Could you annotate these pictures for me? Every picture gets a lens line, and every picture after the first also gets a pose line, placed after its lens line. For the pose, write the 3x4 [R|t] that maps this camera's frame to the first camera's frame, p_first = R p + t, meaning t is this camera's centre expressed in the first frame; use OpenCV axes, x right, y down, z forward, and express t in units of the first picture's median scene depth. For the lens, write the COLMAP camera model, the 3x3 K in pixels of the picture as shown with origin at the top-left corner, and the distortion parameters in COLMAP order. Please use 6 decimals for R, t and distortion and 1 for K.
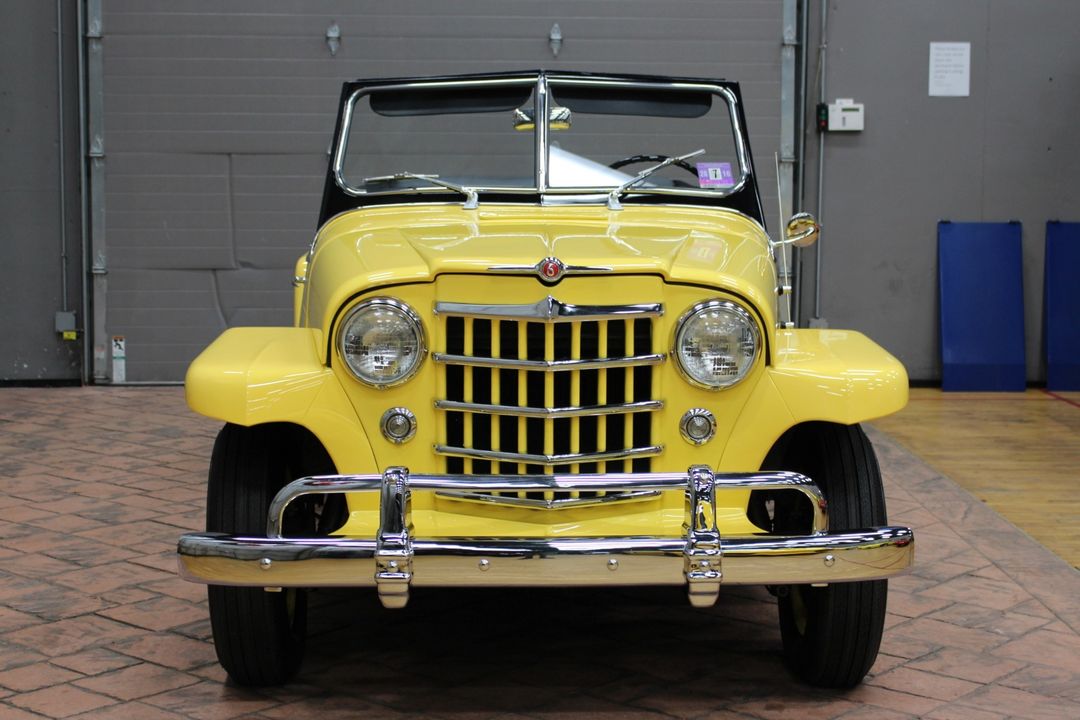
lens RADIAL K [[1922.8, 0, 547.4], [0, 1922.8, 362.6], [0, 0, 1]] dist [-0.013561, 0.082011]
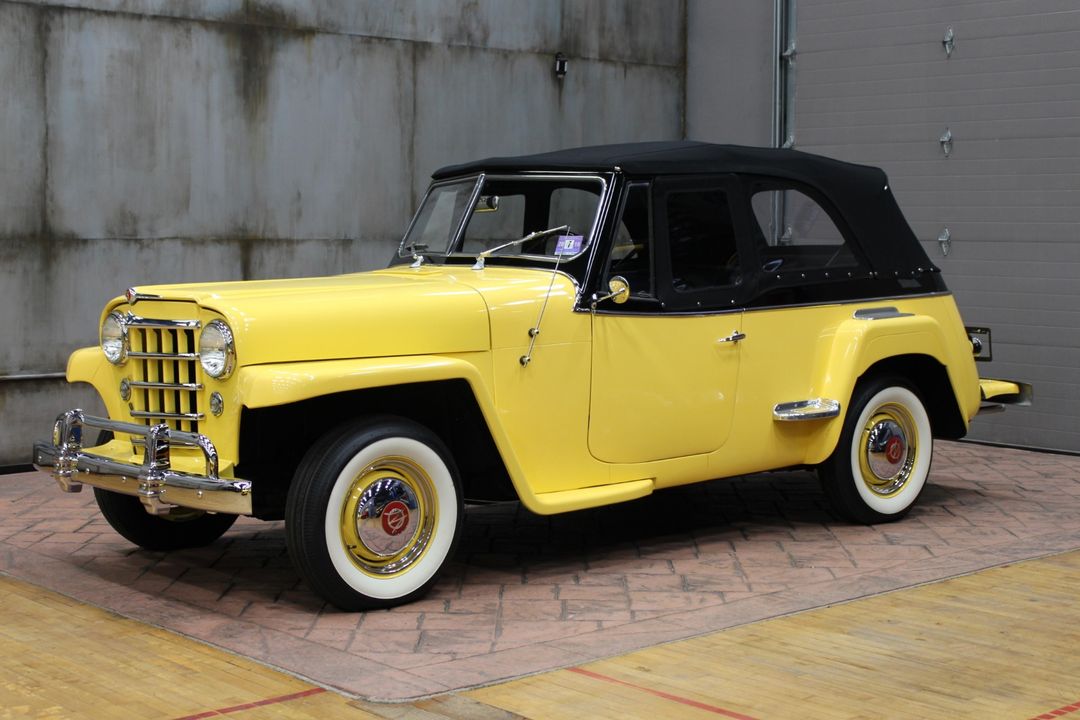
lens RADIAL K [[1752.3, 0, 551.2], [0, 1752.3, 360.1], [0, 0, 1]] dist [-0.035758, 0.070307]
pose [[0.639640, 0.056655, -0.766584, 1.305972], [-0.093457, 0.995614, -0.004400, -0.019466], [0.762972, 0.074457, 0.642129, 0.315116]]
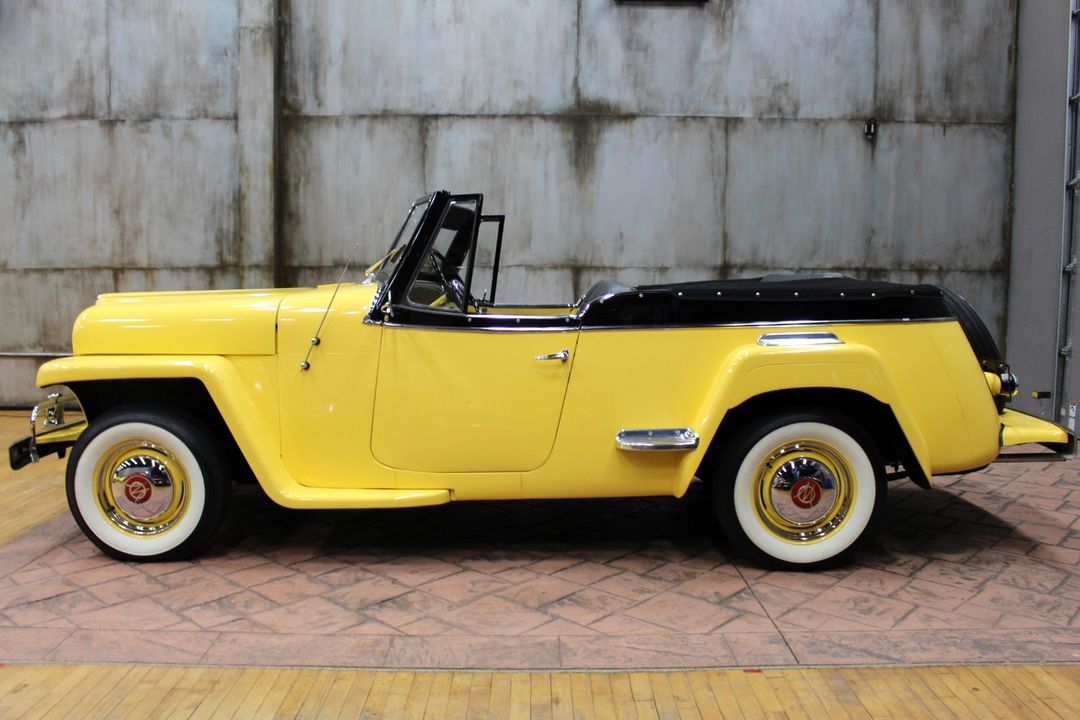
lens RADIAL K [[913.0, 0, 531.3], [0, 913.0, 355.6], [0, 0, 1]] dist [-0.149532, 0.122425]
pose [[-0.049407, 0.088685, -0.994834, 0.980737], [-0.120419, 0.988255, 0.094079, -0.136953], [0.991493, 0.124445, -0.038148, 1.490273]]
